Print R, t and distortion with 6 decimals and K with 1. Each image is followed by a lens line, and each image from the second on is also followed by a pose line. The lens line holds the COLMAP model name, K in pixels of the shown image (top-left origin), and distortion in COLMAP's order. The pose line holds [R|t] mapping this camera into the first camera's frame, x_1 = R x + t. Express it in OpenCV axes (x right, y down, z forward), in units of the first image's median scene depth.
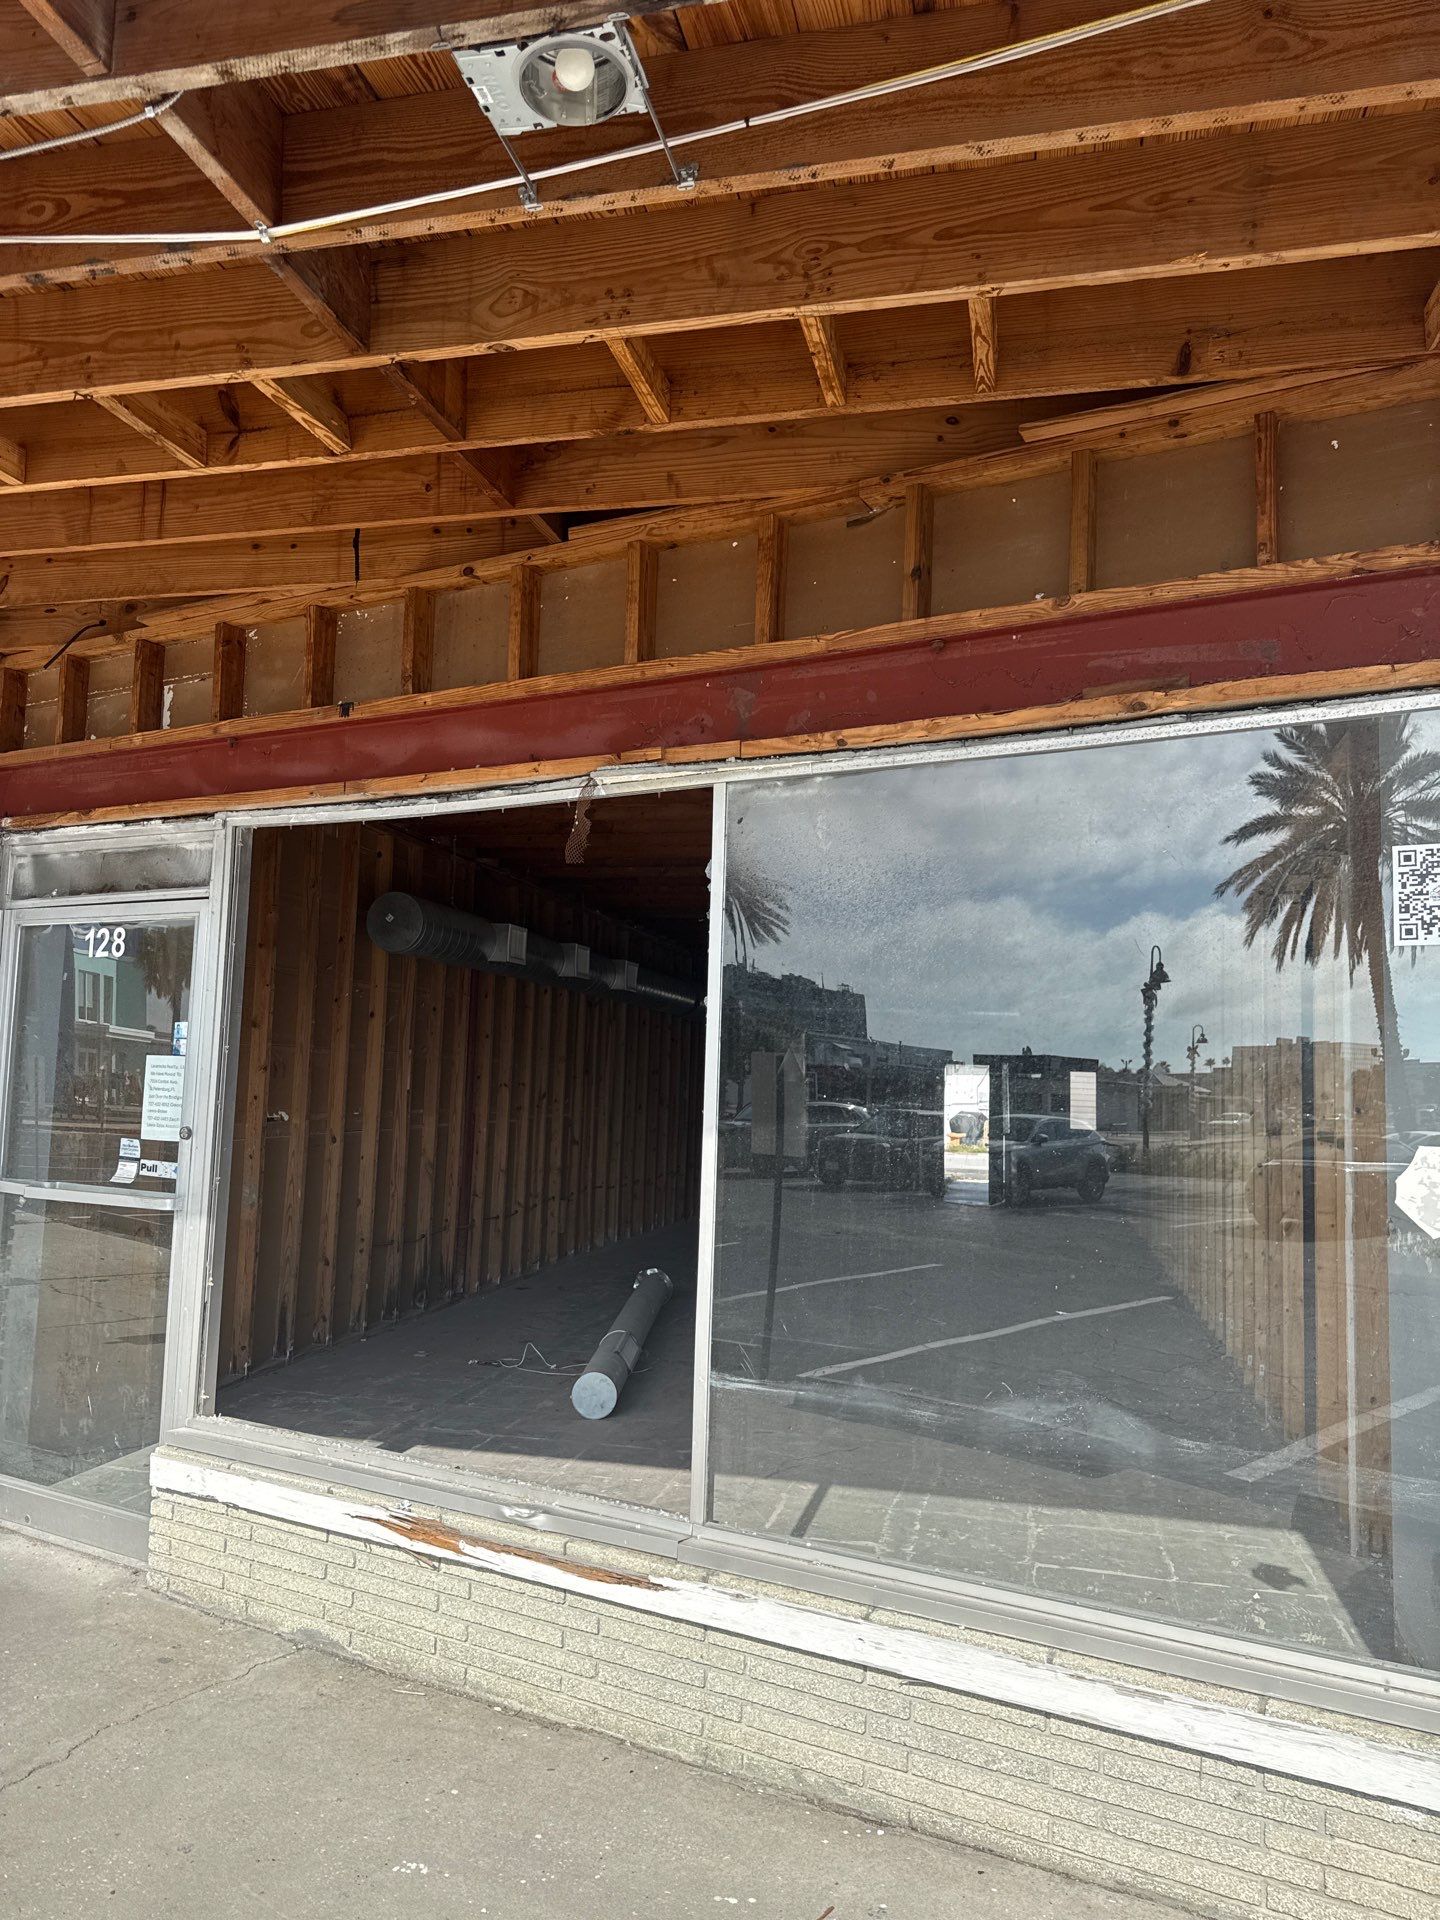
lens RADIAL K [[1330.4, 0, 715.4], [0, 1330.4, 968.6], [0, 0, 1]] dist [0.006203, -0.018589]
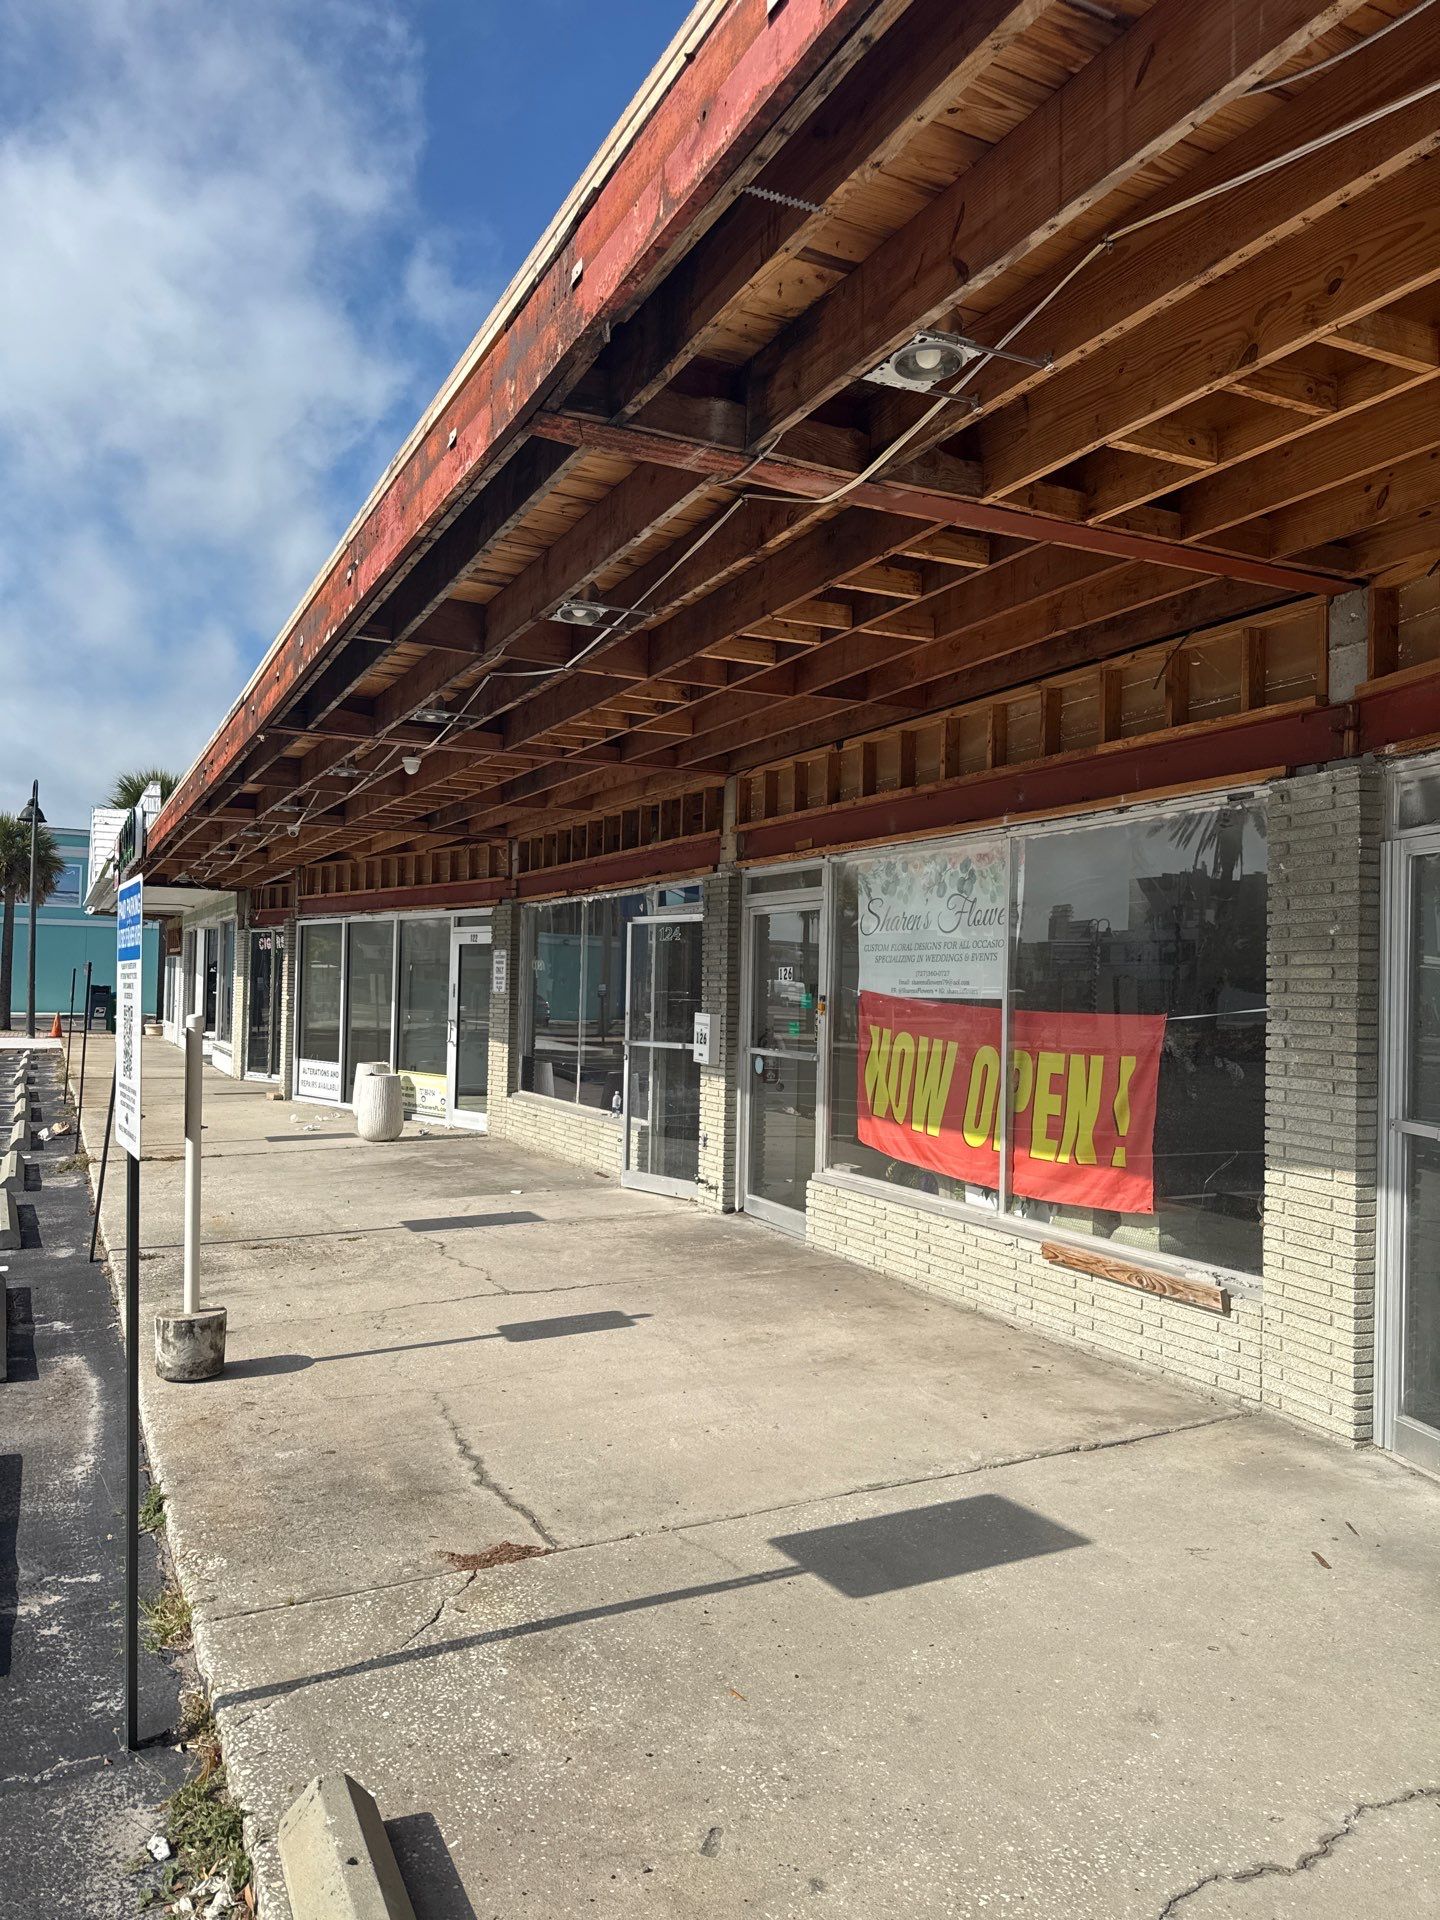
lens RADIAL K [[1323.2, 0, 720.9], [0, 1323.2, 966.3], [0, 0, 1]] dist [0.001427, -0.020345]
pose [[0.637021, -0.029701, -0.770274, -0.124125], [0.065533, 0.997726, 0.015725, -0.000632], [0.768056, -0.060496, 0.637519, 0.017641]]
